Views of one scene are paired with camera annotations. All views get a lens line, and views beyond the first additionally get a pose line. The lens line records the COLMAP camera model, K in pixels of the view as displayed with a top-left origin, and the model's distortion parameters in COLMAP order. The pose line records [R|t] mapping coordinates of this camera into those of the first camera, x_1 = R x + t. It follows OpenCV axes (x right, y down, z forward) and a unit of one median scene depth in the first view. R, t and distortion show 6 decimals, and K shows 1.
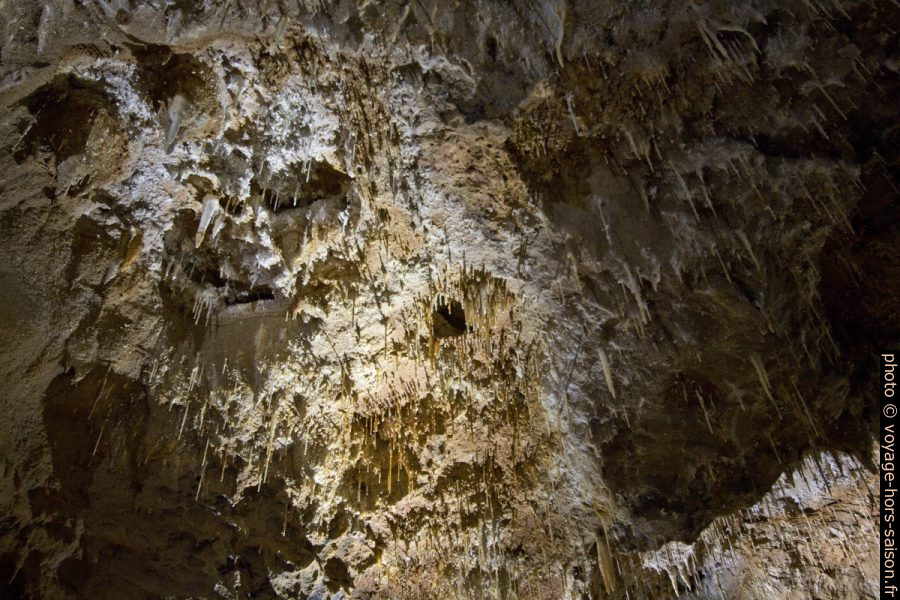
lens RADIAL K [[874.3, 0, 453.0], [0, 874.3, 299.6], [0, 0, 1]] dist [0.001835, 0.000000]
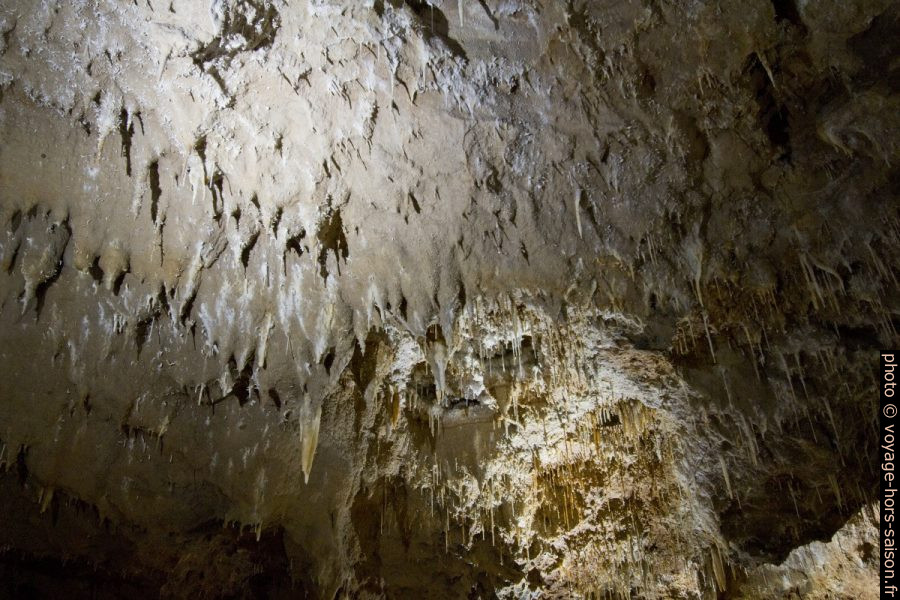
lens RADIAL K [[874.3, 0, 447.8], [0, 874.3, 299.9], [0, 0, 1]] dist [0.001835, 0.000000]
pose [[0.996100, -0.048684, -0.073587, -0.160201], [0.066429, 0.962696, 0.262306, -0.594603], [0.058072, -0.266171, 0.962175, -0.345322]]
